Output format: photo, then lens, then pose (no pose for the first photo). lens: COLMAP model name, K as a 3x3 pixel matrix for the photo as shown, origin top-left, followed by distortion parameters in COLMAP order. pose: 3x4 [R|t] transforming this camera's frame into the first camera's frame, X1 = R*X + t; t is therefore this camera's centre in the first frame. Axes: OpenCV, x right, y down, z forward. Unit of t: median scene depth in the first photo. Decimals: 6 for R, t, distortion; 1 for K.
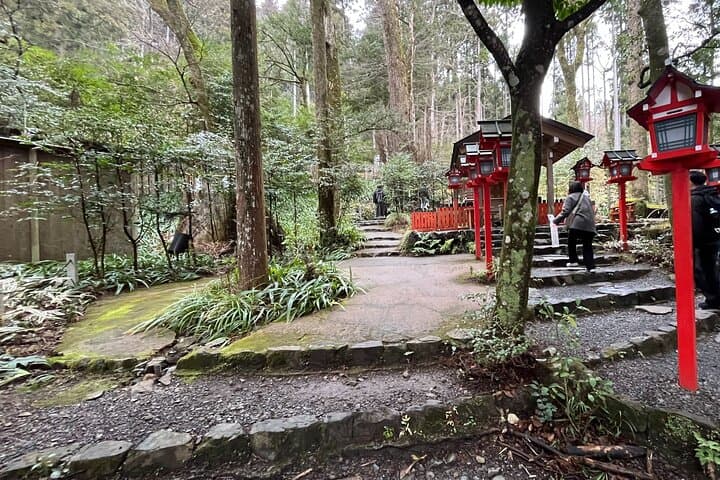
lens RADIAL K [[359.1, 0, 360.2], [0, 359.1, 241.7], [0, 0, 1]] dist [-0.000427, 0.000063]
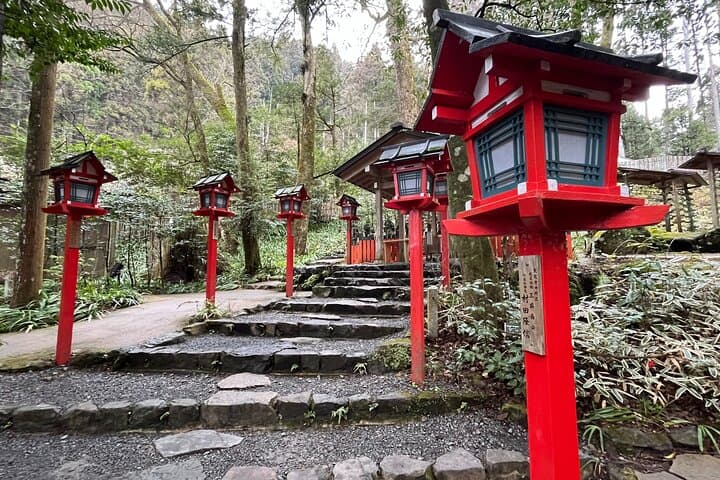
lens RADIAL K [[342.6, 0, 360.0], [0, 342.6, 240.0], [0, 0, 1]] dist [-0.004183, -0.000162]
pose [[0.909387, -0.000969, -0.415950, 1.114091], [-0.035979, 0.996066, -0.080983, -0.046156], [0.414393, 0.088610, 0.905774, 0.336359]]
